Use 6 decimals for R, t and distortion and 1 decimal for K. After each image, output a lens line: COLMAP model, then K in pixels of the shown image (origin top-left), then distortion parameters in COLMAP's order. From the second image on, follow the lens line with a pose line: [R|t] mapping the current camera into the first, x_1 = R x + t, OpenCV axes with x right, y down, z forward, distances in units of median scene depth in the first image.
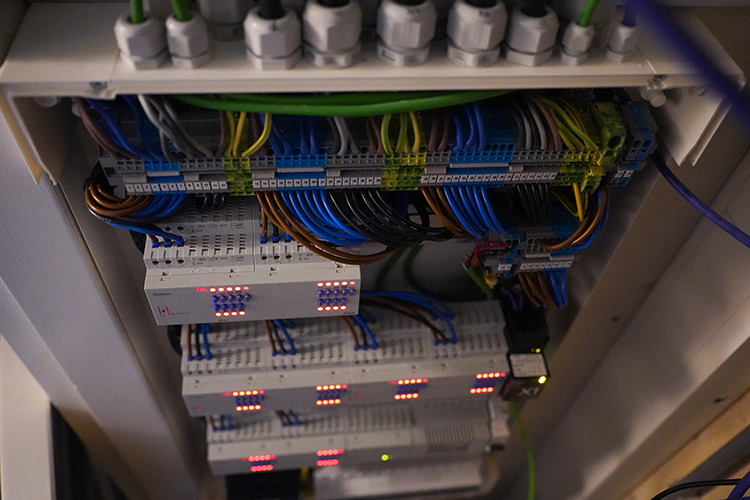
lens RADIAL K [[590.0, 0, 369.9], [0, 590.0, 248.5], [0, 0, 1]] dist [-0.034581, 0.000426]
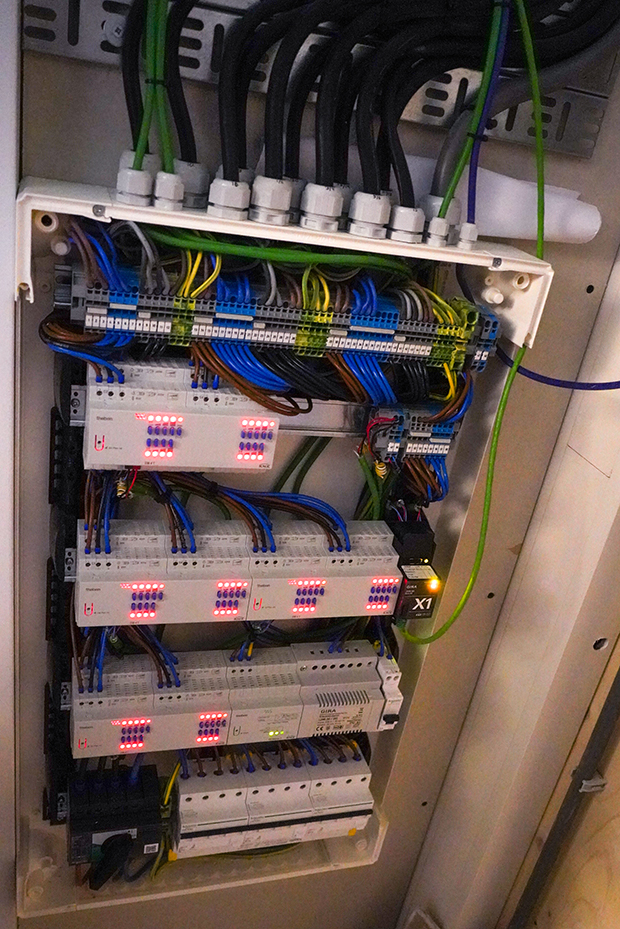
lens RADIAL K [[730.8, 0, 314.7], [0, 730.8, 464.3], [0, 0, 1]] dist [-0.034581, 0.000426]
pose [[0.979655, 0.018629, 0.199822, -0.246012], [0.058897, 0.925152, -0.375001, 0.713001], [-0.191851, 0.379140, 0.905232, -0.284185]]
